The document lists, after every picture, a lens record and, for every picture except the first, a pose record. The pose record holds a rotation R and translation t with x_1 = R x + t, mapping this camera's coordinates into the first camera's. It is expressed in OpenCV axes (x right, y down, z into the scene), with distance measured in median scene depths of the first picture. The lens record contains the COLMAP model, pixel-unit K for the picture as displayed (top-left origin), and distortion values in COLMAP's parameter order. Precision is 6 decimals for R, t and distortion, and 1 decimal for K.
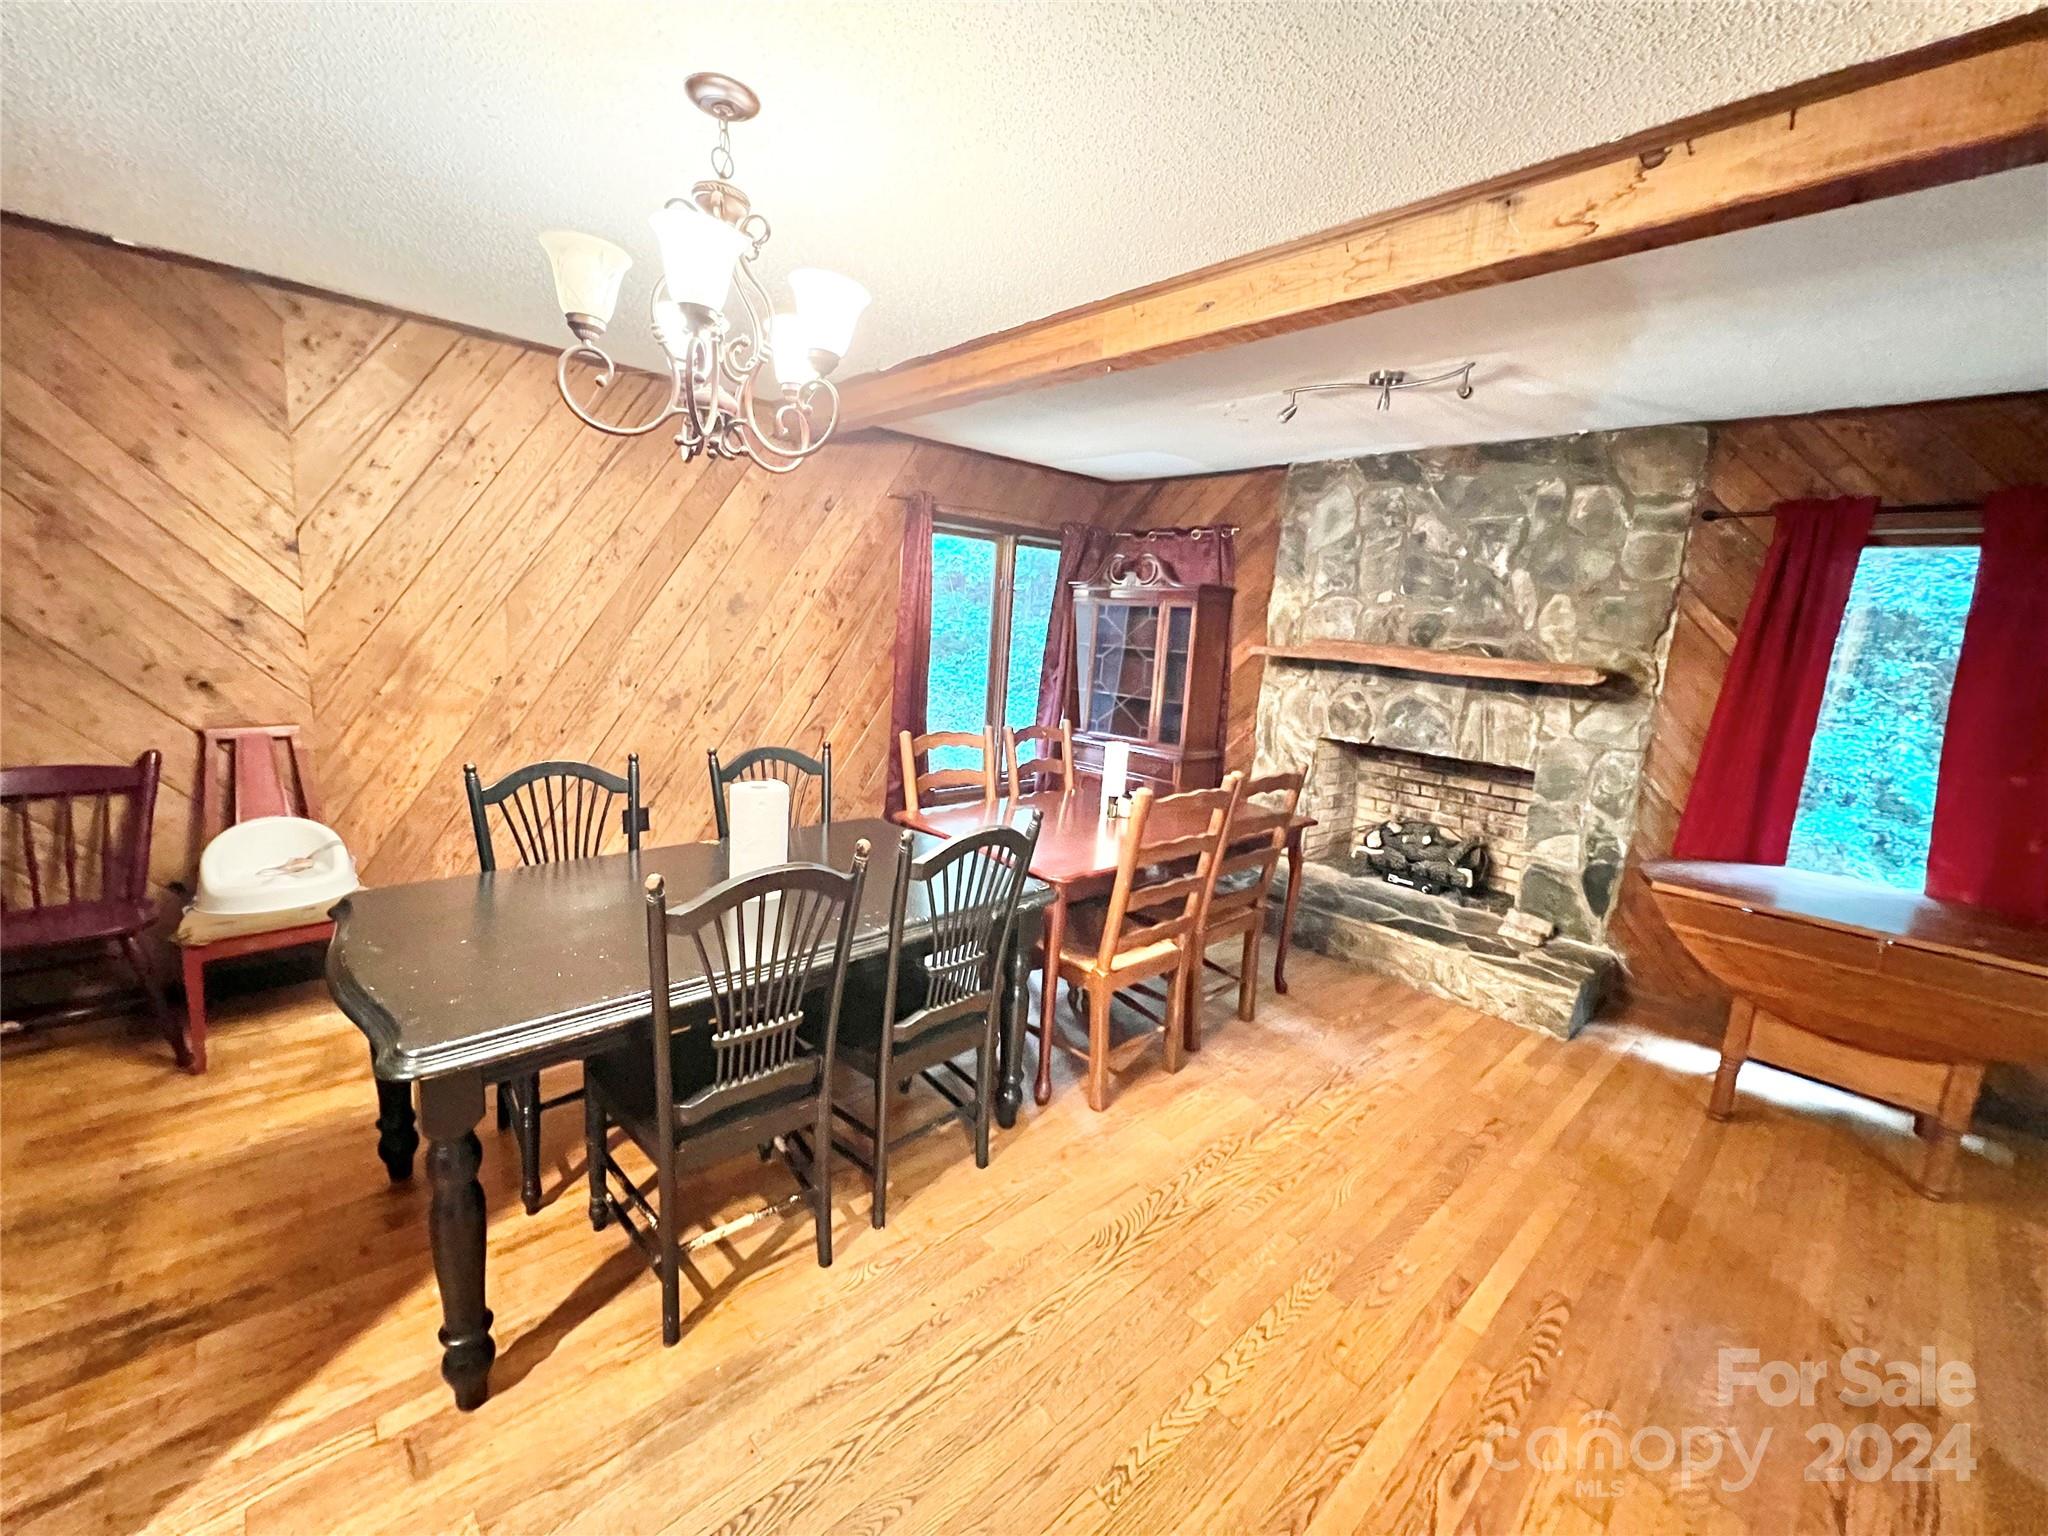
lens RADIAL K [[820.3, 0, 1020.5], [0, 820.3, 761.3], [0, 0, 1]] dist [-0.002370, -0.000346]
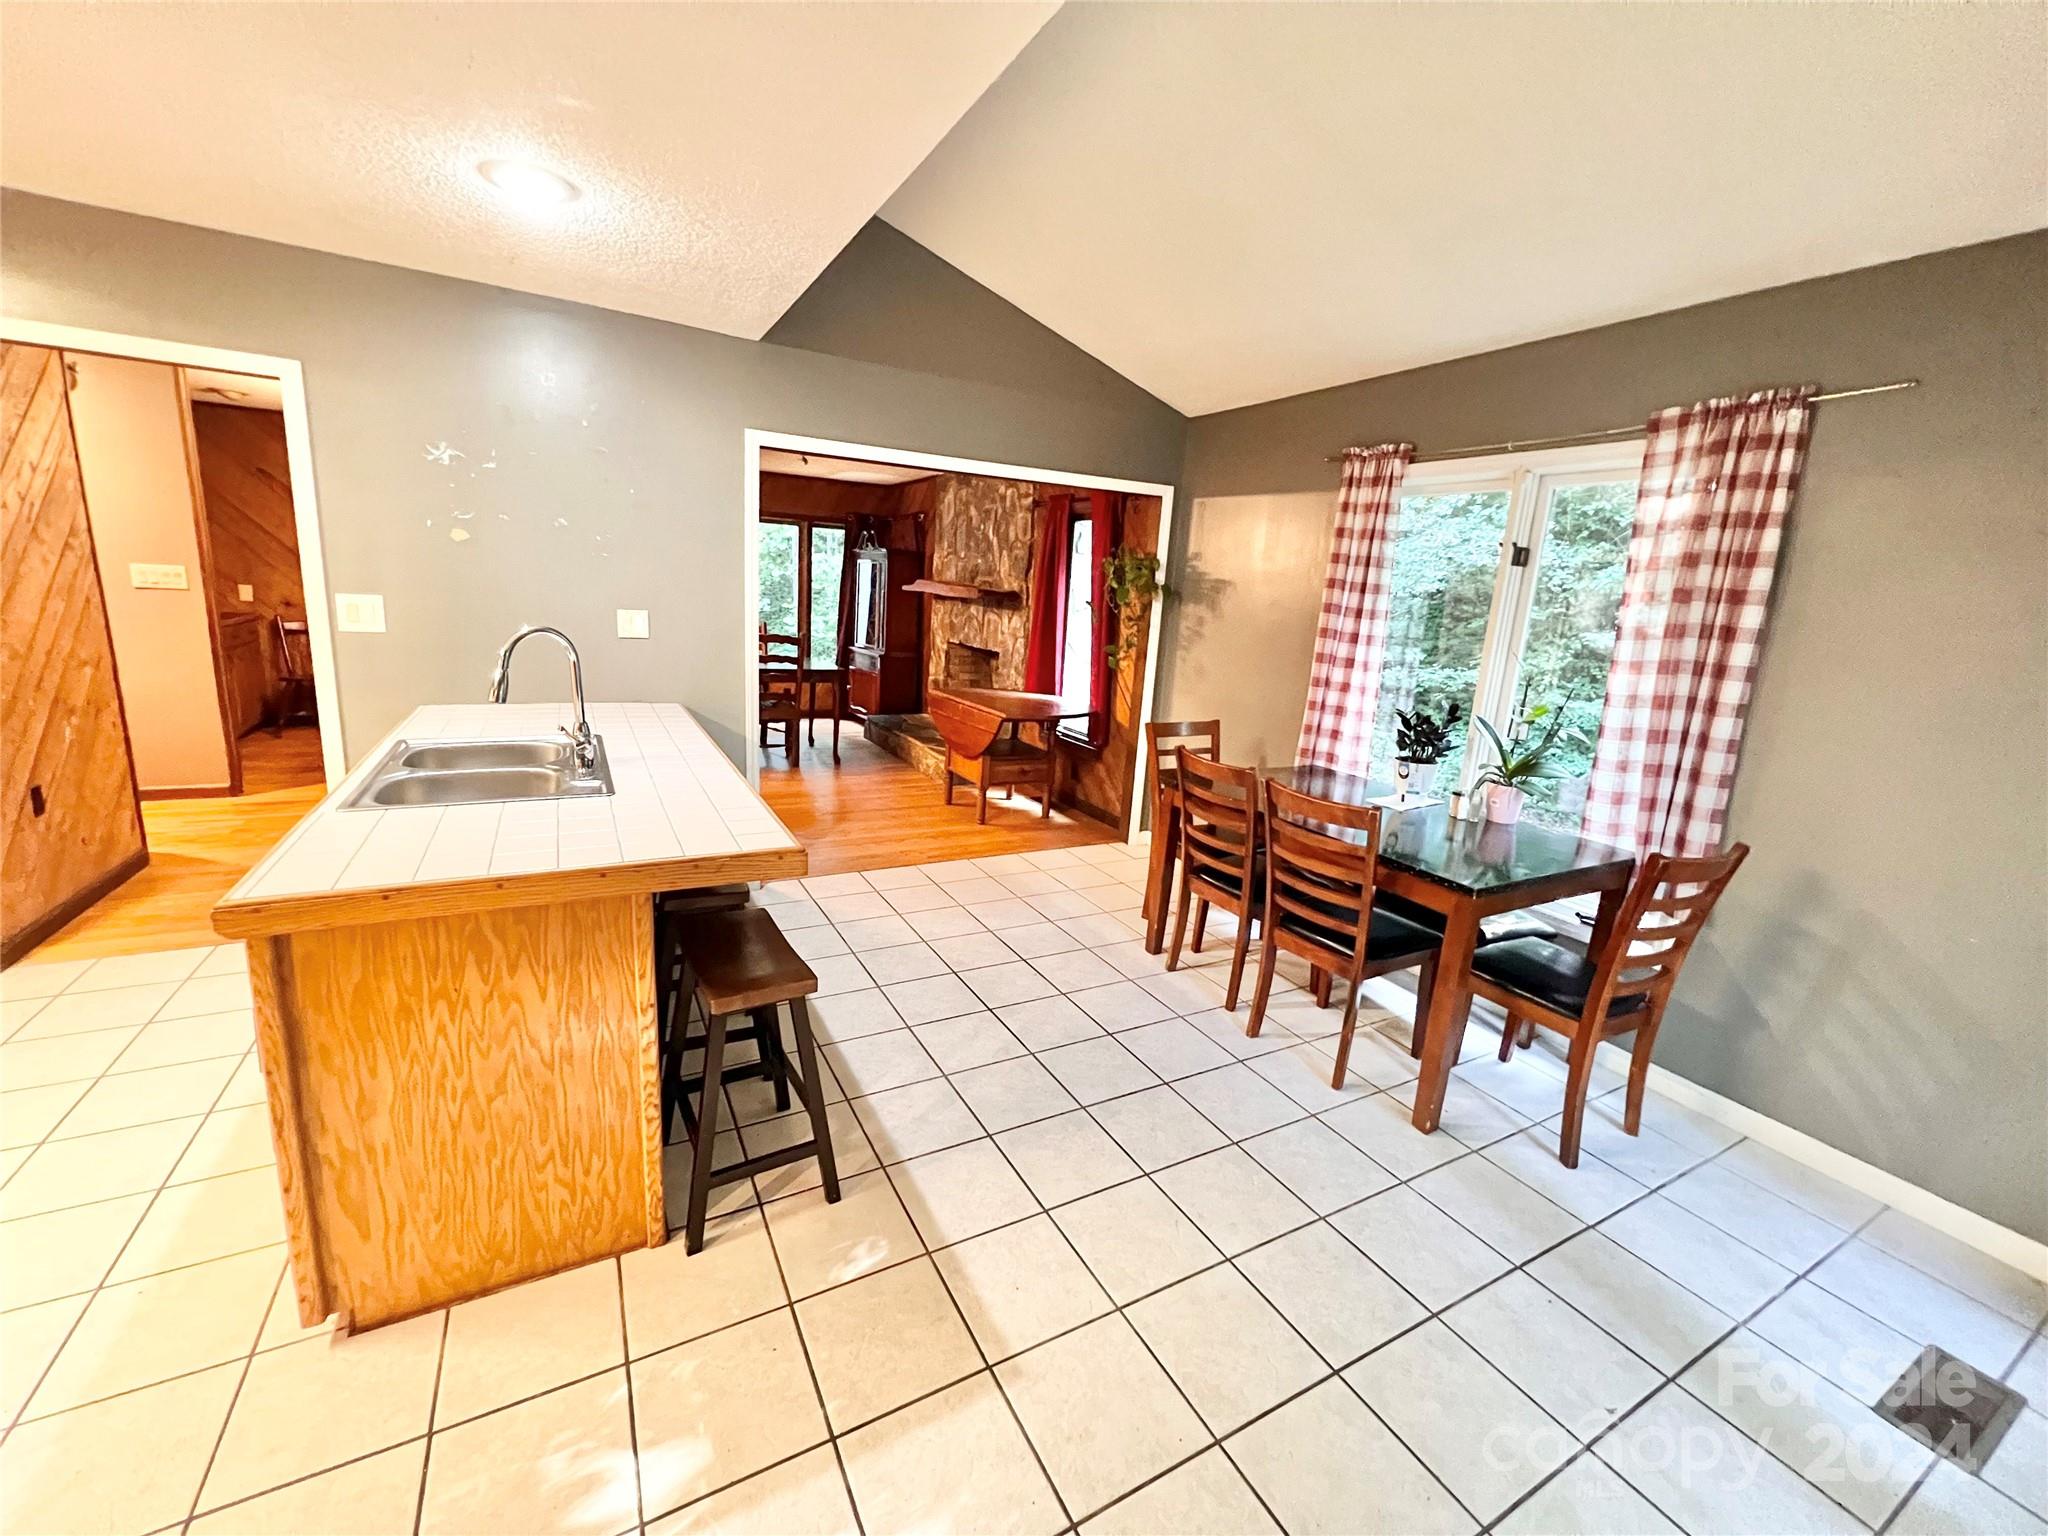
lens RADIAL K [[820.3, 0, 1020.5], [0, 820.3, 761.3], [0, 0, 1]] dist [-0.002370, -0.000346]
pose [[0.976496, 0.040852, -0.211631, 0.911253], [-0.038625, 0.999146, 0.014648, 0.185895], [0.212049, -0.006130, 0.977240, -0.587173]]
